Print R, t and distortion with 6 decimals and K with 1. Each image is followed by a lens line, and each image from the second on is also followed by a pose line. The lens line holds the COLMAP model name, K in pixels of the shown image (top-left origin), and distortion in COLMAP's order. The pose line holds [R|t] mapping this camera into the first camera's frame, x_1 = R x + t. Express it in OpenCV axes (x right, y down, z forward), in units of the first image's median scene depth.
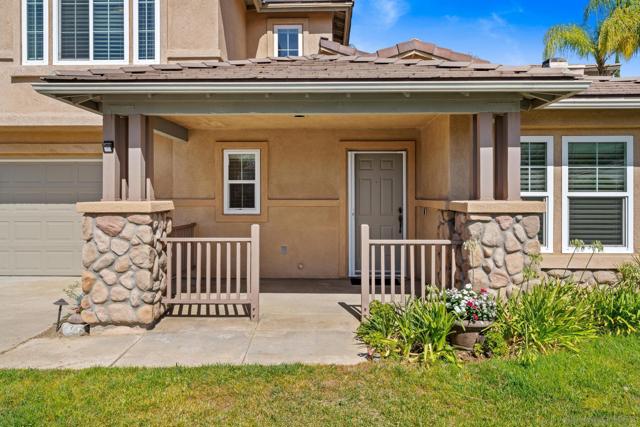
lens RADIAL K [[482.3, 0, 317.0], [0, 482.3, 194.8], [0, 0, 1]] dist [-0.006272, -0.007427]
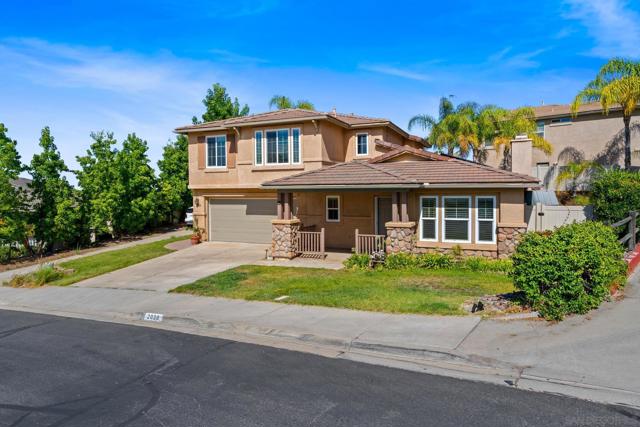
lens RADIAL K [[405.9, 0, 320.4], [0, 405.9, 213.0], [0, 0, 1]] dist [0.003732, 0.000251]
pose [[0.923807, 0.014912, -0.382567, 0.748701], [0.008252, 0.998233, 0.058838, -0.164751], [0.382769, -0.057512, 0.922052, -1.216637]]
